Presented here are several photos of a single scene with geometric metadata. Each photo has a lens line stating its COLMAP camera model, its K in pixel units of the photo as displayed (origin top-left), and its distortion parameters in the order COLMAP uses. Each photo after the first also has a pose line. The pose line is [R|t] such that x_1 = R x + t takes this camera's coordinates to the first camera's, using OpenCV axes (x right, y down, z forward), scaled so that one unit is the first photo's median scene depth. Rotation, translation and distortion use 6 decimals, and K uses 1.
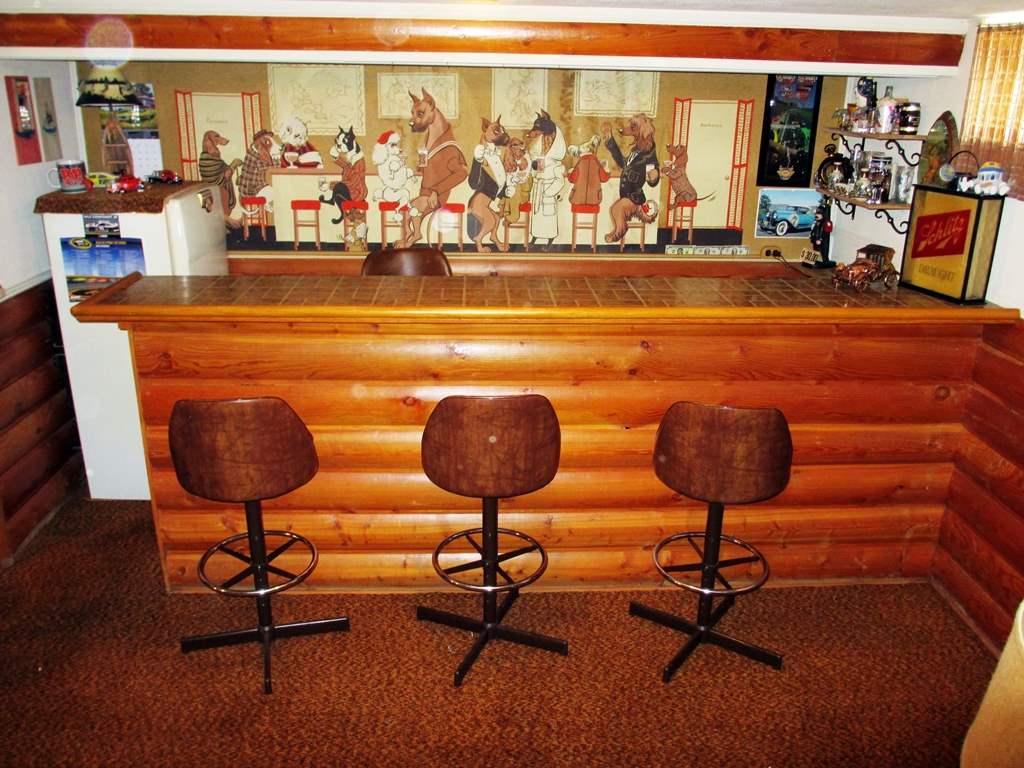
lens RADIAL K [[847.6, 0, 512.0], [0, 847.6, 384.0], [0, 0, 1]] dist [-0.083182, 0.057057]
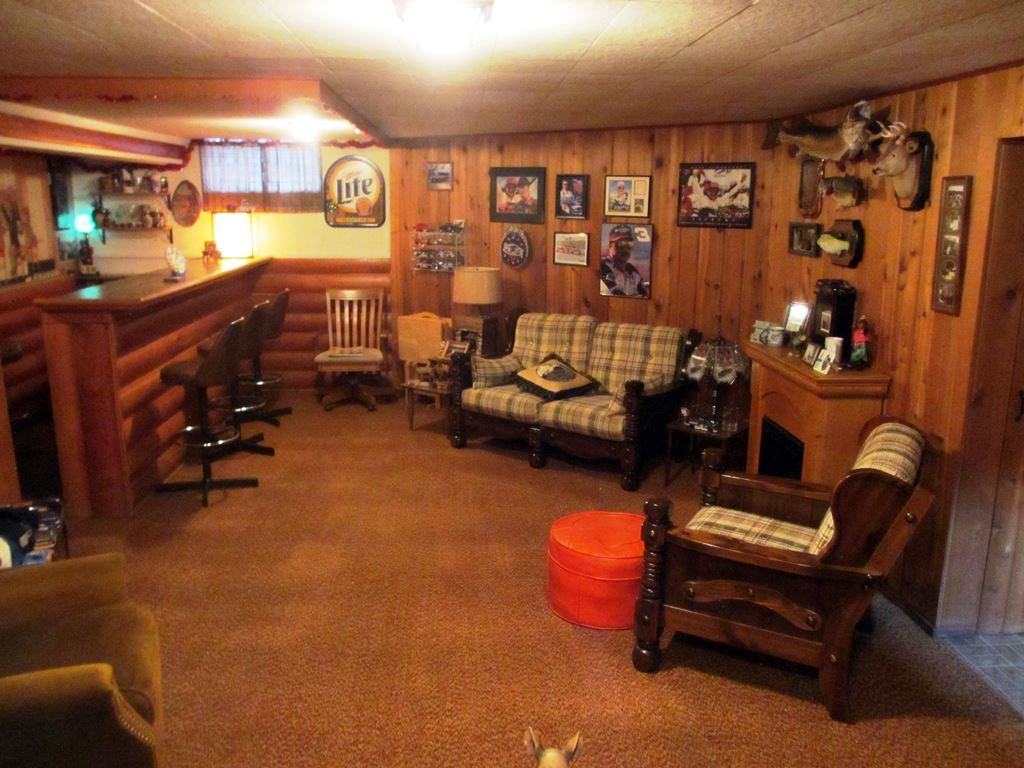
lens RADIAL K [[847.6, 0, 512.0], [0, 847.6, 384.0], [0, 0, 1]] dist [-0.083182, 0.057057]
pose [[-0.015313, -0.232407, 0.972498, -1.324748], [0.318796, 0.920717, 0.225053, -0.049730], [-0.947700, 0.313475, 0.059991, 0.191624]]
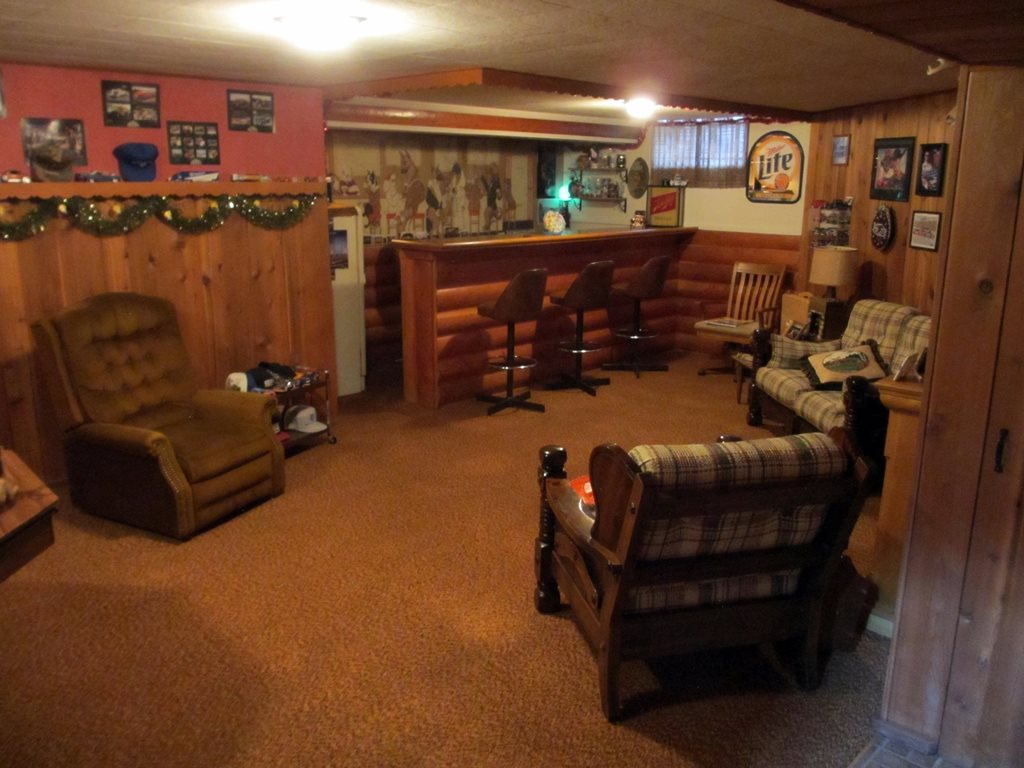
lens RADIAL K [[847.6, 0, 512.0], [0, 847.6, 384.0], [0, 0, 1]] dist [-0.083182, 0.057057]
pose [[0.738382, -0.174127, 0.651516, -1.155709], [0.229728, 0.973255, -0.000242, 0.182507], [-0.634049, 0.149850, 0.758635, -0.419354]]
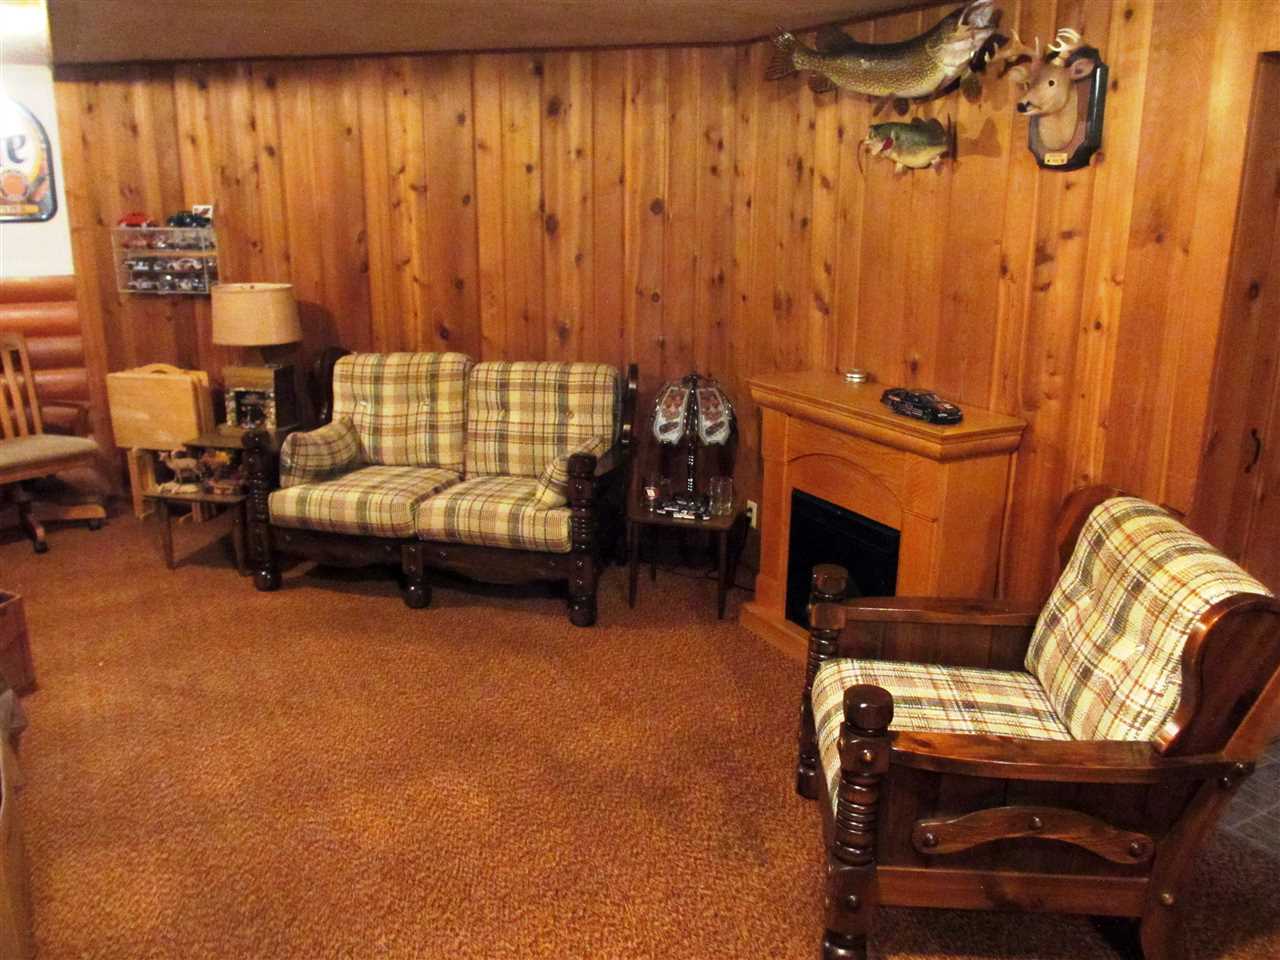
lens RADIAL K [[1059.5, 0, 640.0], [0, 1059.5, 480.0], [0, 0, 1]] dist [-0.083182, 0.057057]
pose [[-0.430501, -0.258528, 0.864773, -1.000144], [0.278737, 0.873190, 0.399806, -0.069951], [-0.858472, 0.413161, -0.303848, 0.349410]]
